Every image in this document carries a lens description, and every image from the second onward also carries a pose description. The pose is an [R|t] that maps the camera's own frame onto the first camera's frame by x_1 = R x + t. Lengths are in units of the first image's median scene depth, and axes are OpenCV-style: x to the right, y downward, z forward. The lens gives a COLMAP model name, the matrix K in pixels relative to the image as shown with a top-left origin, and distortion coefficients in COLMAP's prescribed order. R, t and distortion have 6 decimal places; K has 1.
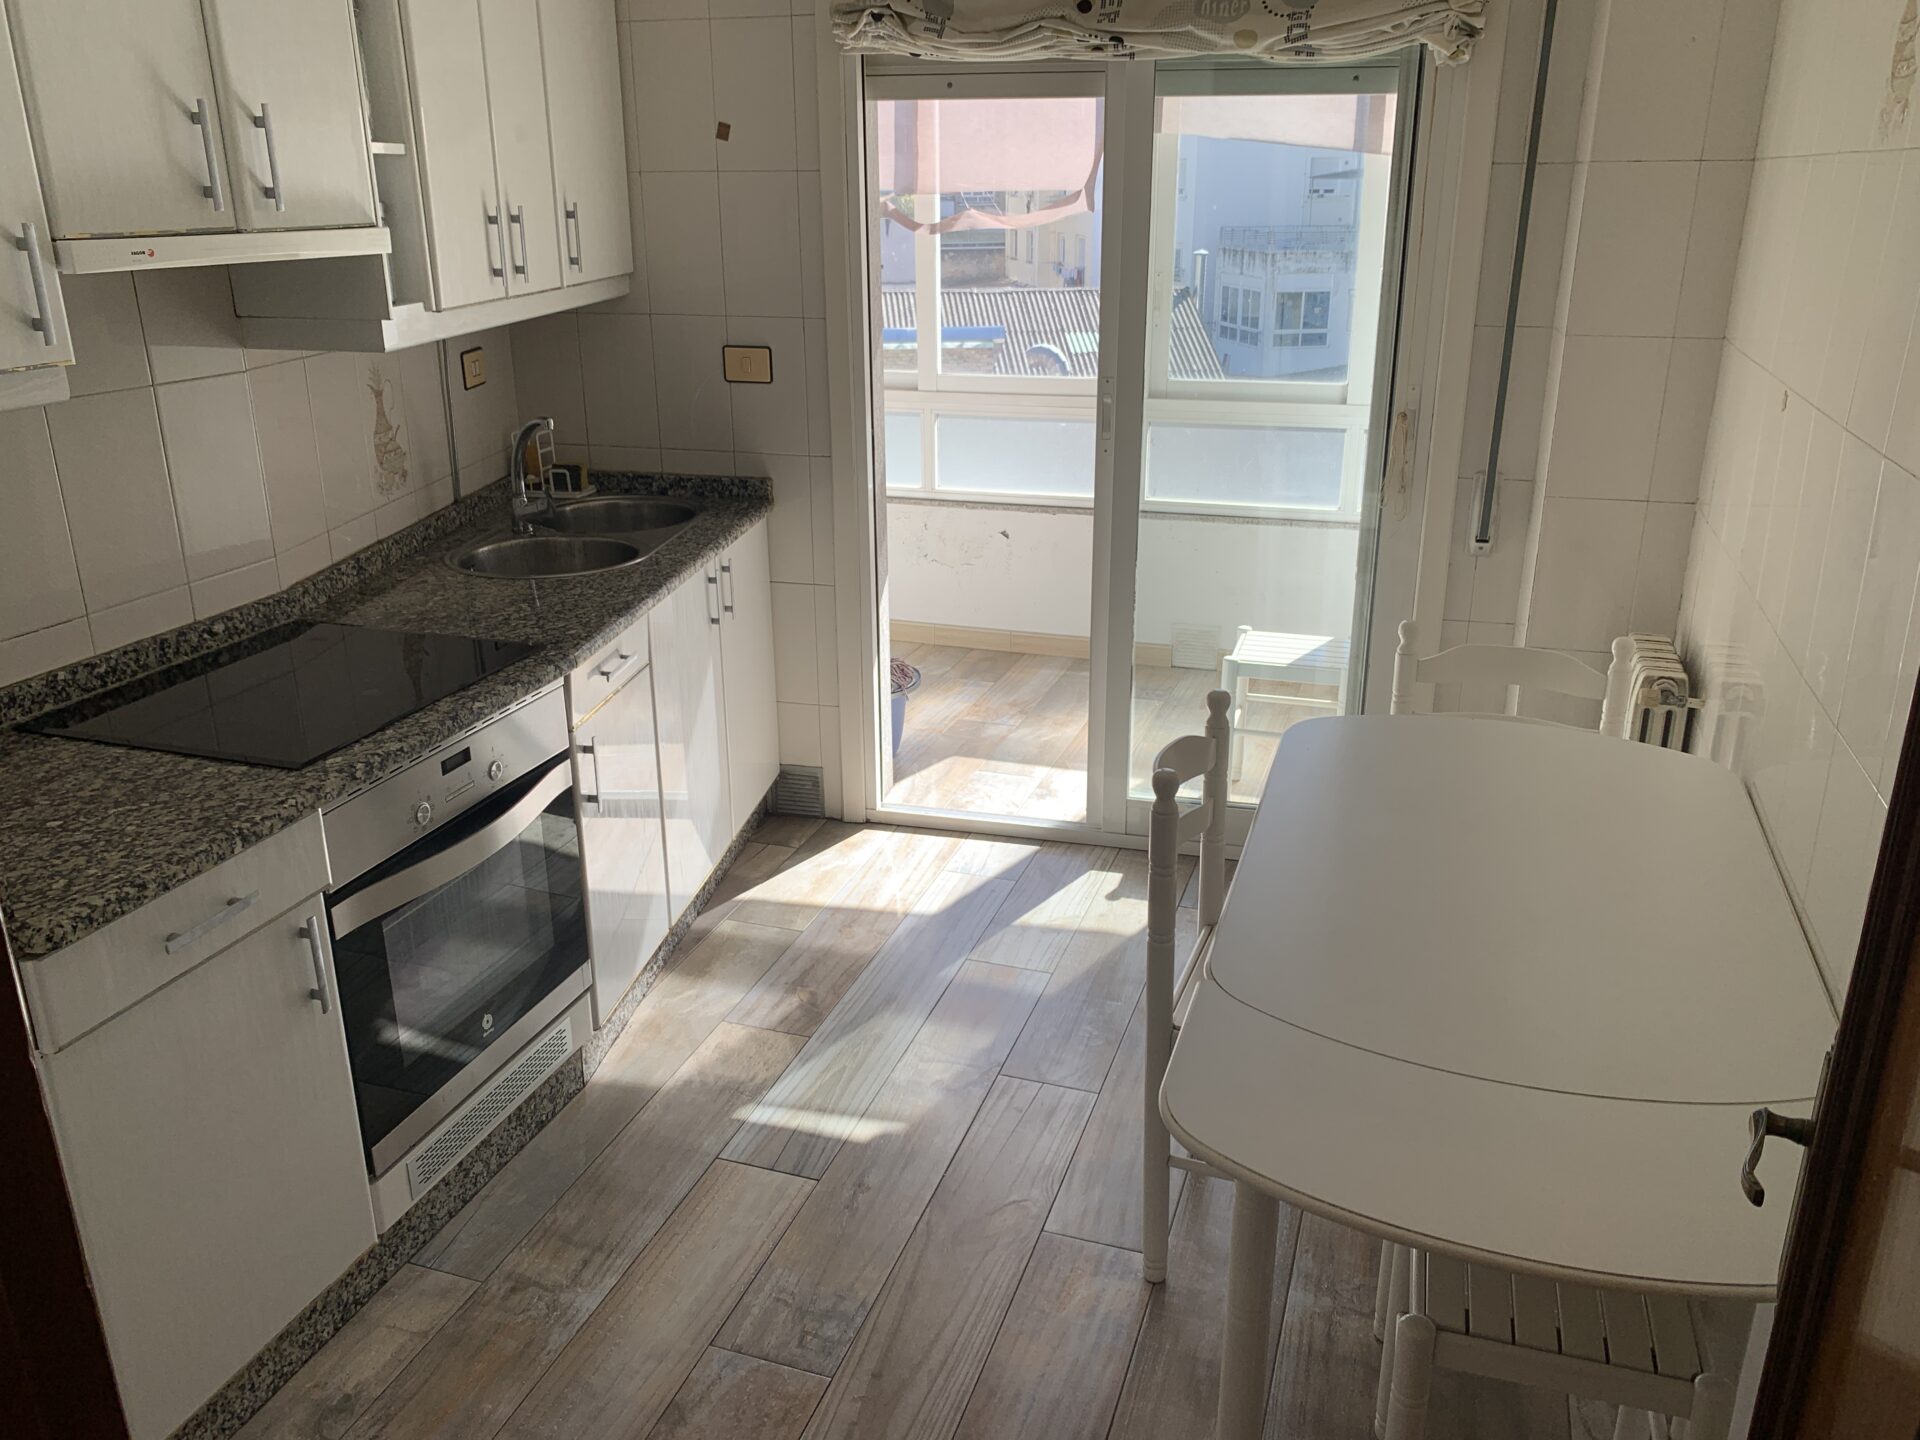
lens RADIAL K [[1490.8, 0, 933.5], [0, 1490.8, 695.2], [0, 0, 1]] dist [0.035489, -0.039008]
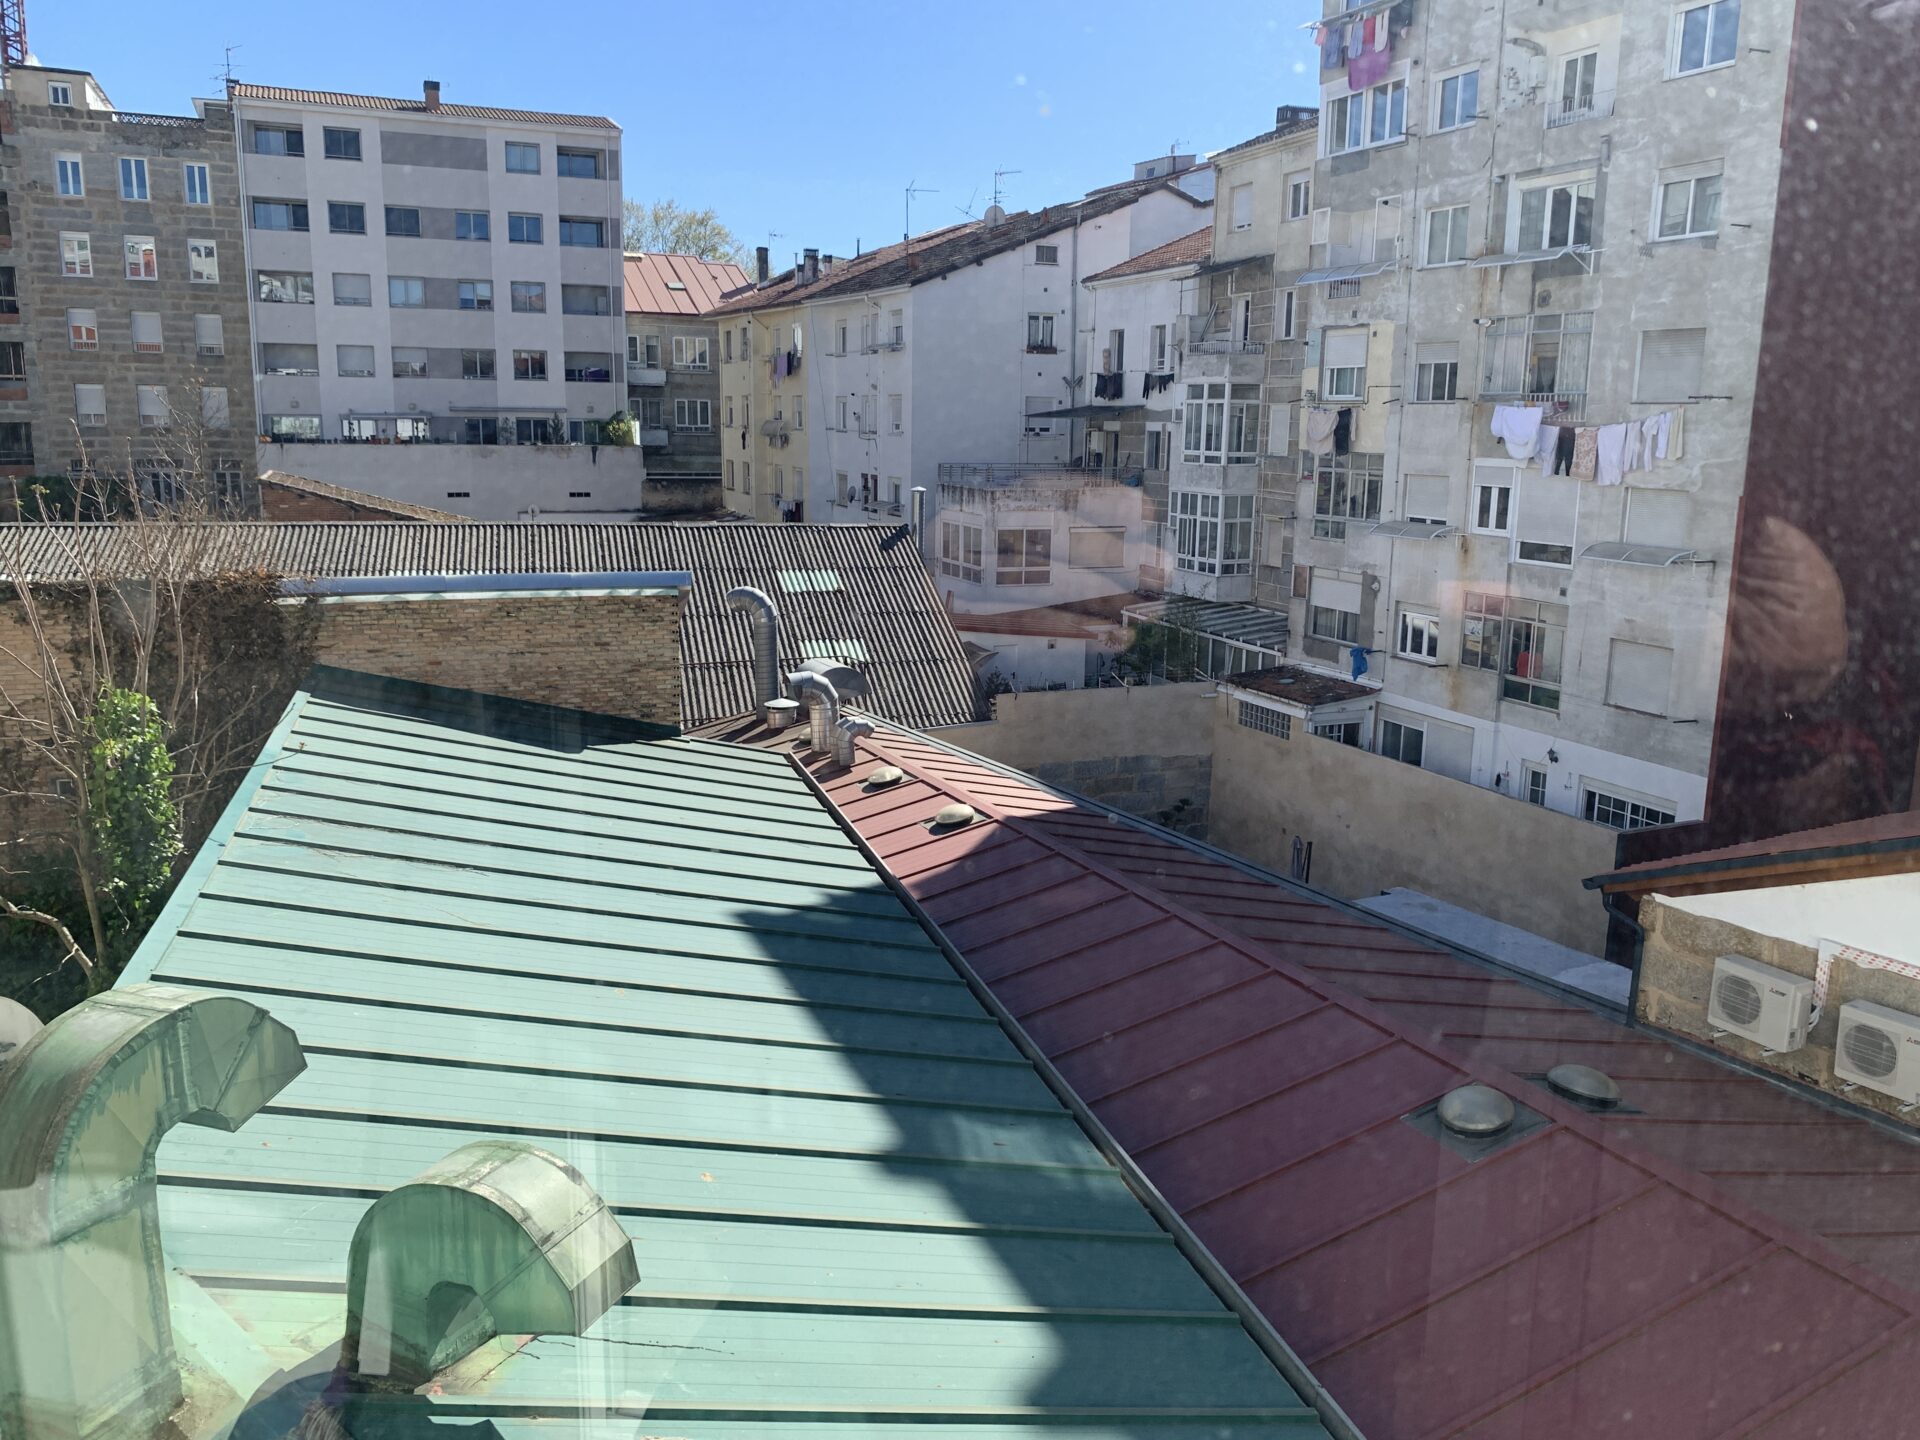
lens RADIAL K [[1490.8, 0, 967.0], [0, 1490.8, 732.0], [0, 0, 1]] dist [0.035489, -0.039008]
pose [[0.980047, -0.015965, 0.198125, 0.356335], [0.040132, 0.992135, -0.118569, -0.559887], [-0.194674, 0.124154, 0.972979, 1.758430]]
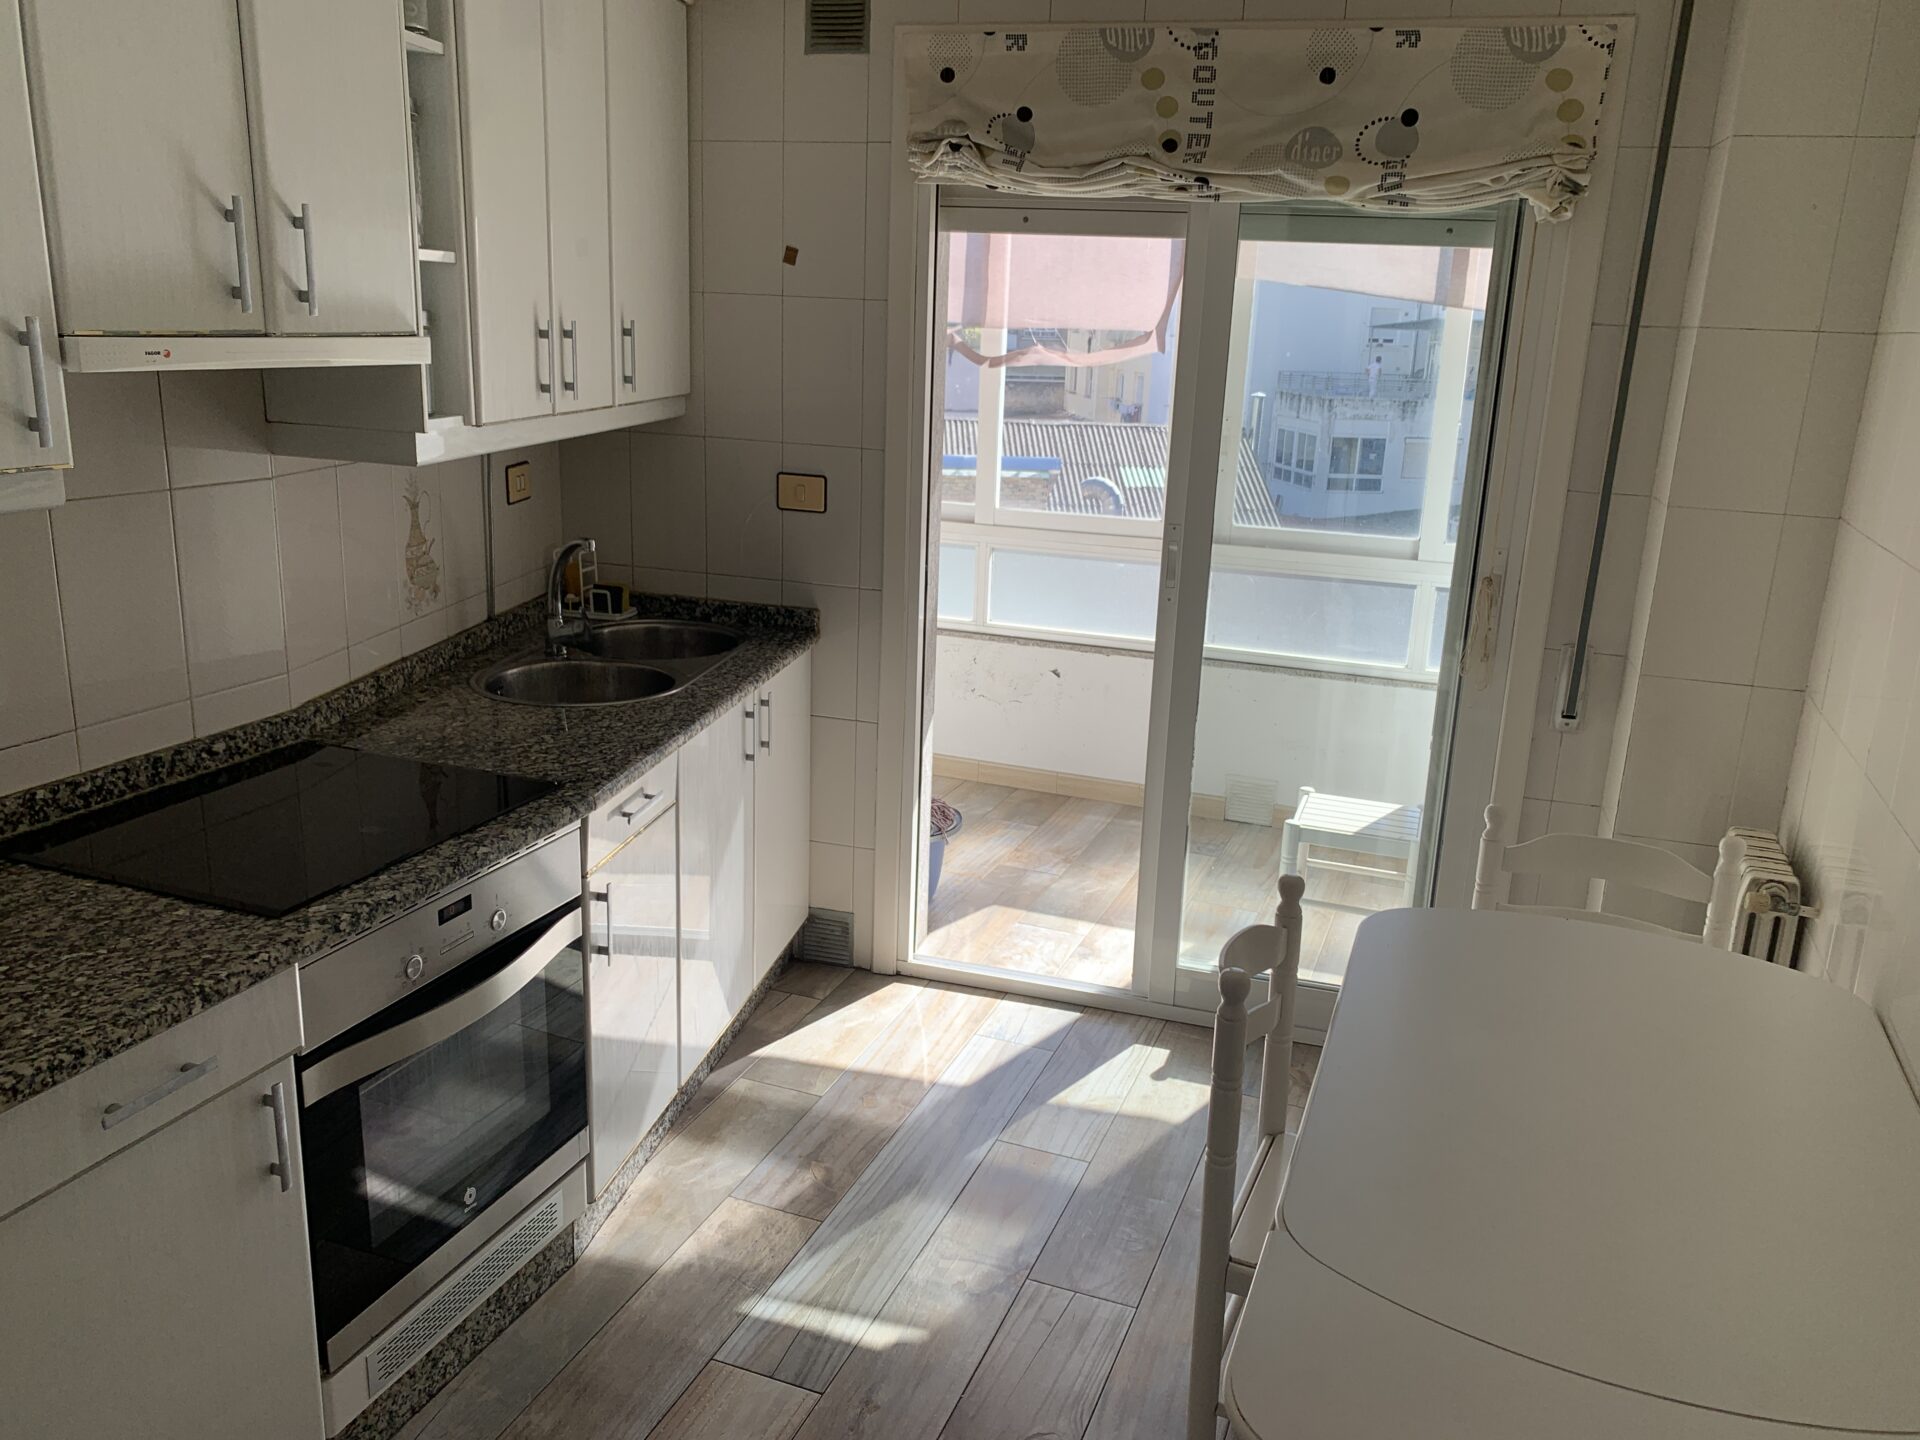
lens RADIAL K [[1490.8, 0, 939.6], [0, 1490.8, 713.0], [0, 0, 1]] dist [0.035489, -0.039008]
pose [[0.998324, 0.052324, -0.024709, -0.004577], [-0.053909, 0.996192, -0.068523, -0.021575], [0.021030, 0.069740, 0.997343, 0.060871]]
